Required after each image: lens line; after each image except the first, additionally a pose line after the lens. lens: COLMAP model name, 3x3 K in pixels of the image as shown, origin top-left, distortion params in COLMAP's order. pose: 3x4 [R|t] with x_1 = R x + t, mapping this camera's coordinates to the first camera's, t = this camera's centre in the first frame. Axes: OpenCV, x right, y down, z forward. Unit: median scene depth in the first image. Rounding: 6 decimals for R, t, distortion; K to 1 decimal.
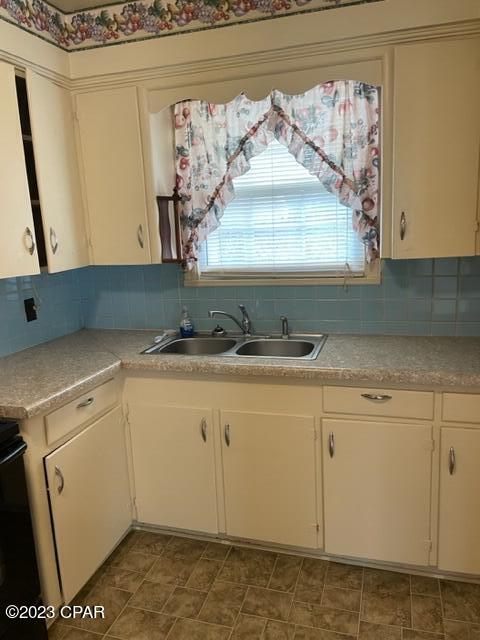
lens RADIAL K [[474.2, 0, 240.0], [0, 474.2, 320.0], [0, 0, 1]] dist [0.095671, -0.122684]
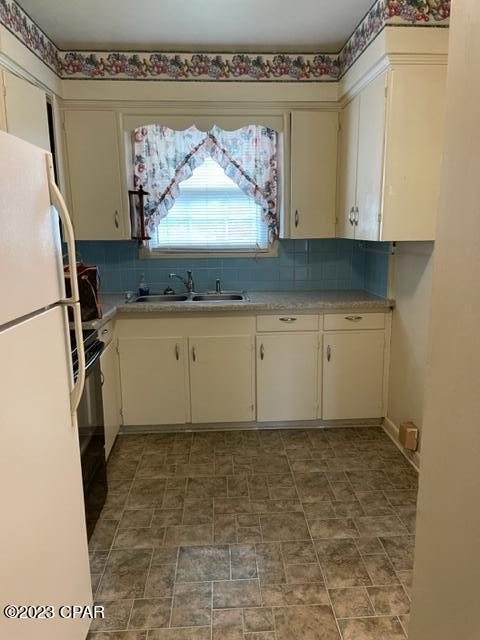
lens RADIAL K [[474.2, 0, 240.0], [0, 474.2, 320.0], [0, 0, 1]] dist [0.095671, -0.122684]
pose [[0.940484, -0.031428, 0.338382, -0.356558], [0.032446, 0.999470, 0.002650, 0.123867], [-0.338286, 0.008487, 0.941005, -0.416029]]
